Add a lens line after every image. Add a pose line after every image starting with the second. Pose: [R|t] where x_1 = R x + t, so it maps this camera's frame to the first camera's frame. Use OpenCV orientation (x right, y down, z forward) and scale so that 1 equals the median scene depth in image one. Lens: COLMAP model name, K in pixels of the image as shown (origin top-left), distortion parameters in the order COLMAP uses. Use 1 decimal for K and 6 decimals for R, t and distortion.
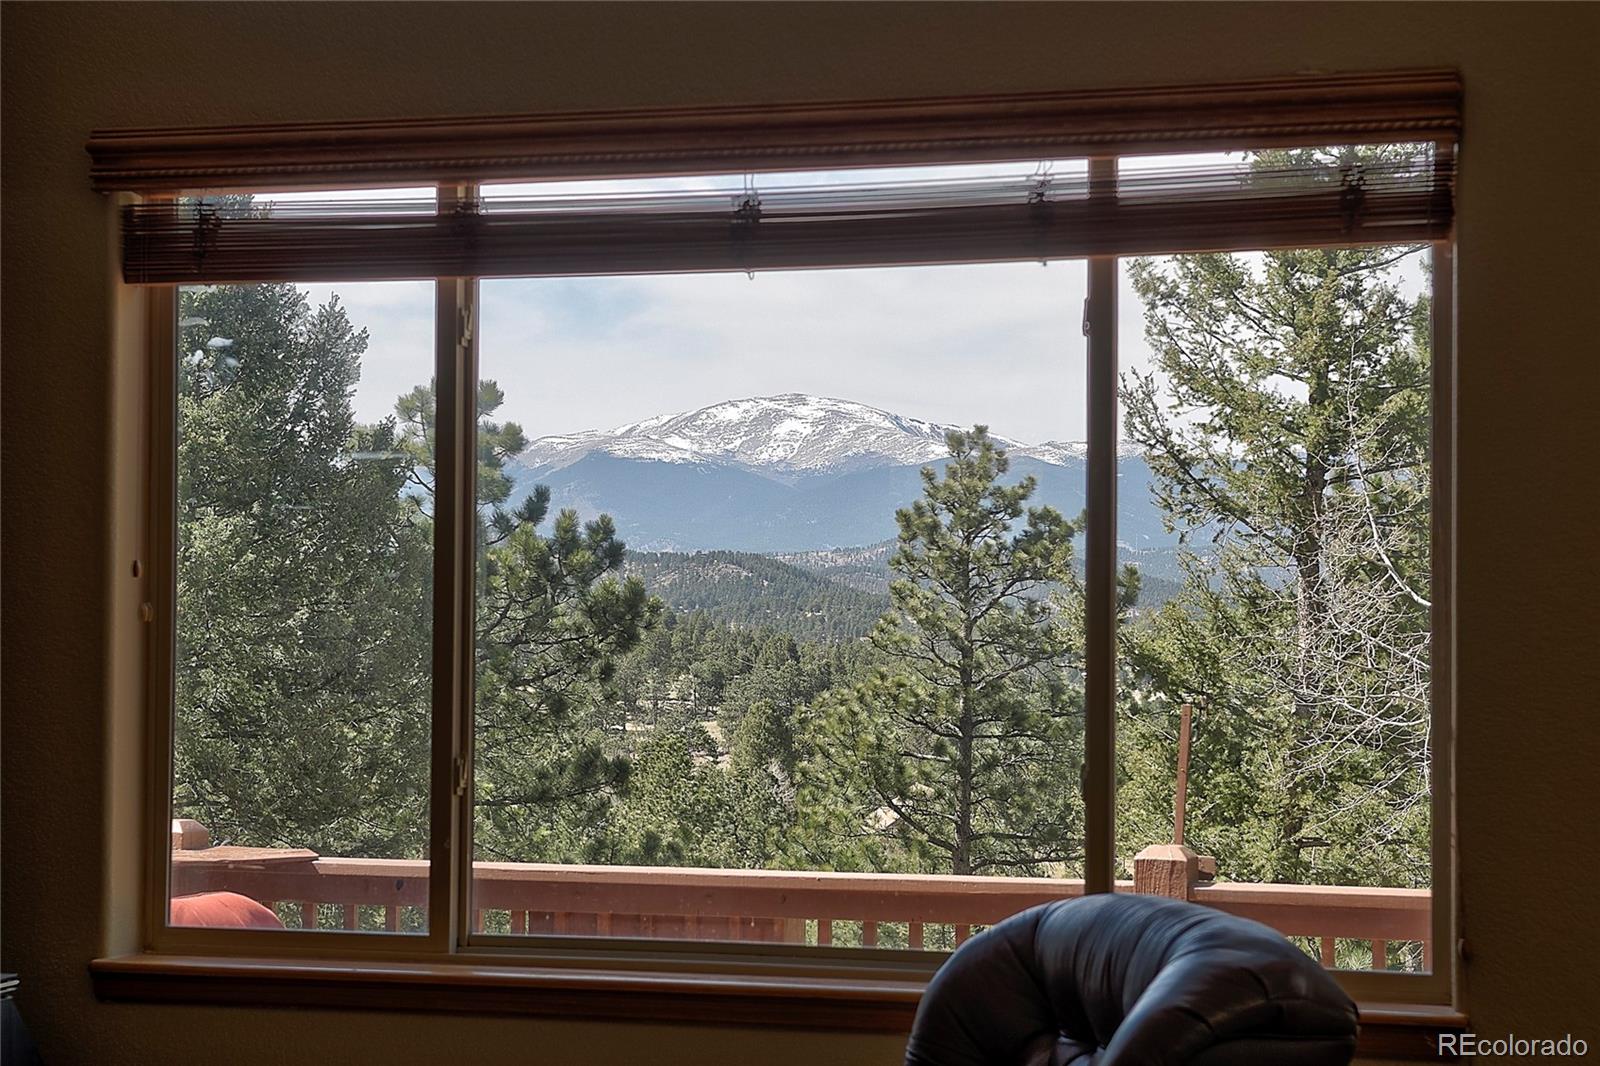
lens RADIAL K [[3150.0, 0, 907.3], [0, 3150.0, 536.1], [0, 0, 1]] dist [0.040761, 0.008221]
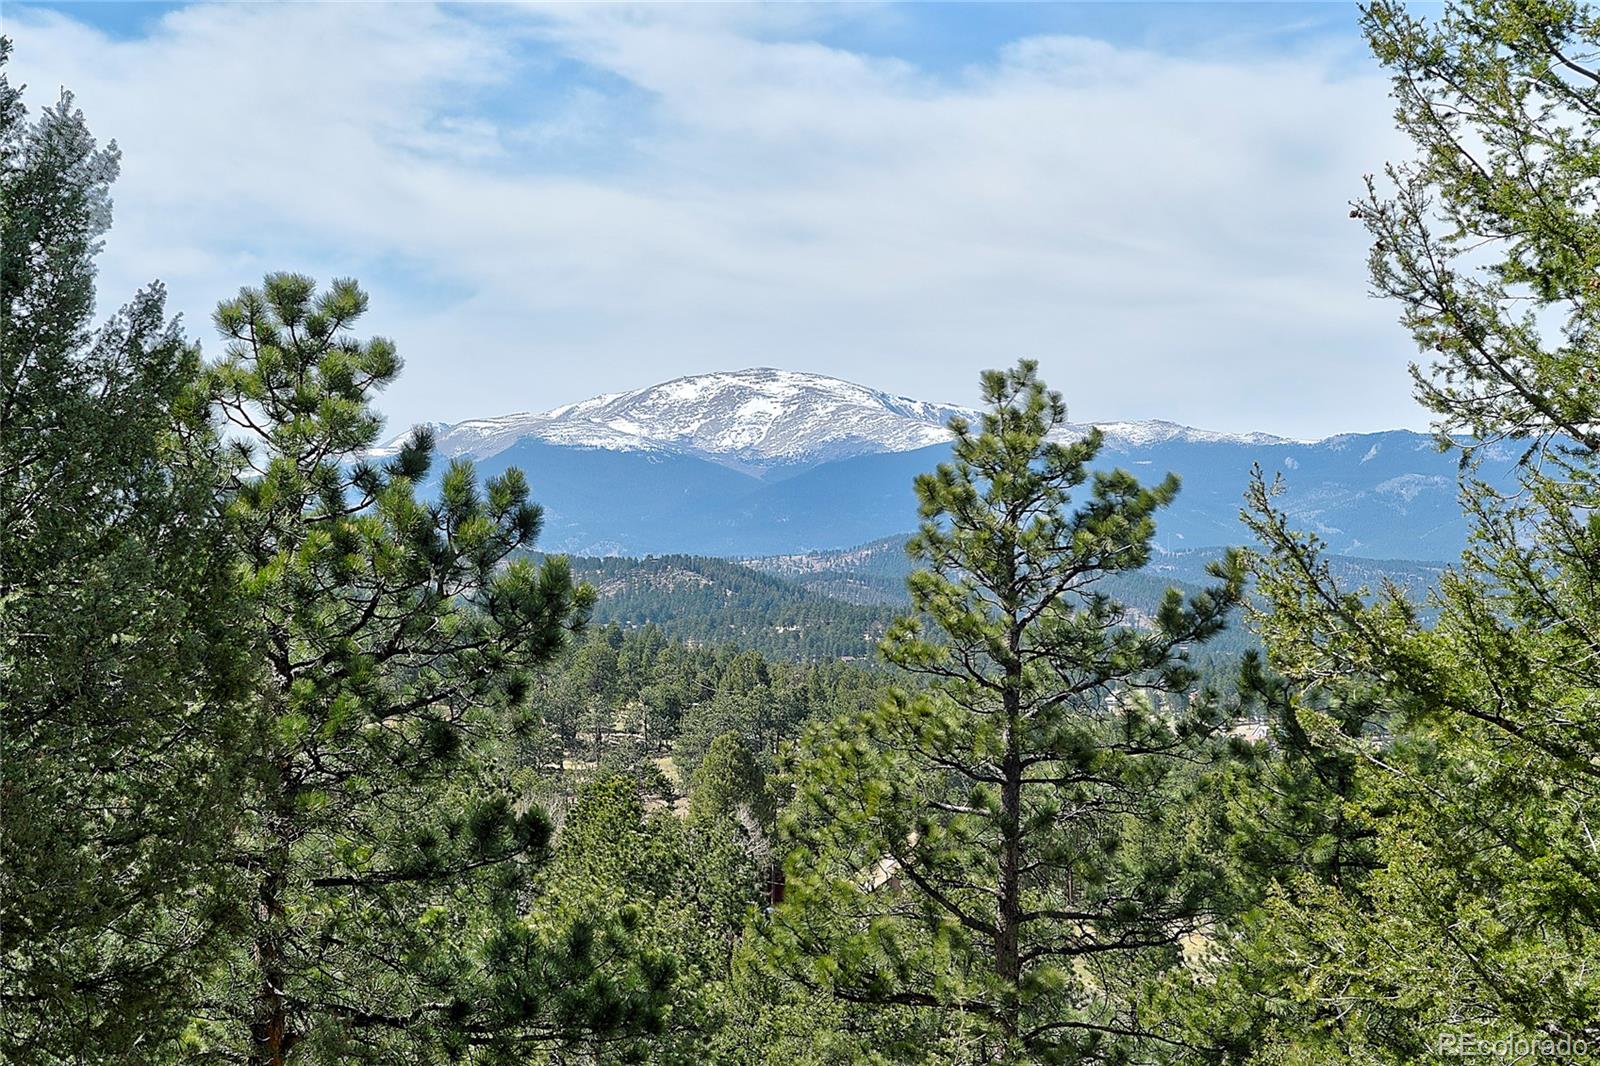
lens RADIAL K [[3587.8, 0, 800.0], [0, 3587.8, 533.0], [0, 0, 1]] dist [-0.025173, 0.334999]
pose [[0.999695, -0.005336, -0.024119, -0.010375], [0.005259, 0.999981, -0.003237, 0.007801], [0.024135, 0.003109, 0.999704, 0.156730]]
